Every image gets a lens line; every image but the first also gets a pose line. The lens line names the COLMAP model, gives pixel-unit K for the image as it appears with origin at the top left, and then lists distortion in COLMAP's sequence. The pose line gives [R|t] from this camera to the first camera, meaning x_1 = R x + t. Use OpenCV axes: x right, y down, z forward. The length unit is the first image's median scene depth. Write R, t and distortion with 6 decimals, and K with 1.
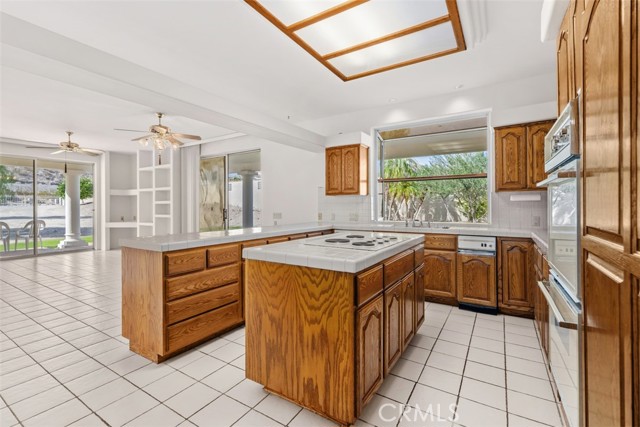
lens RADIAL K [[287.1, 0, 319.6], [0, 287.1, 204.1], [0, 0, 1]] dist [0.001383, -0.000197]
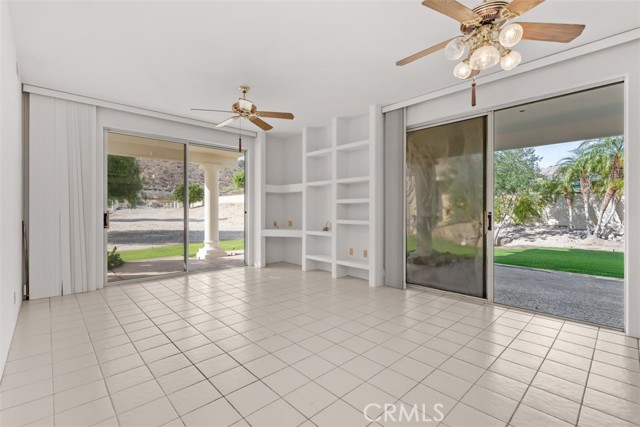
lens RADIAL K [[287.1, 0, 319.6], [0, 287.1, 204.1], [0, 0, 1]] dist [0.001383, -0.000197]
pose [[0.968024, 0.001199, -0.250854, -0.413102], [-0.005433, 0.999854, -0.016188, 0.010772], [0.250798, 0.017033, 0.967890, 0.324876]]
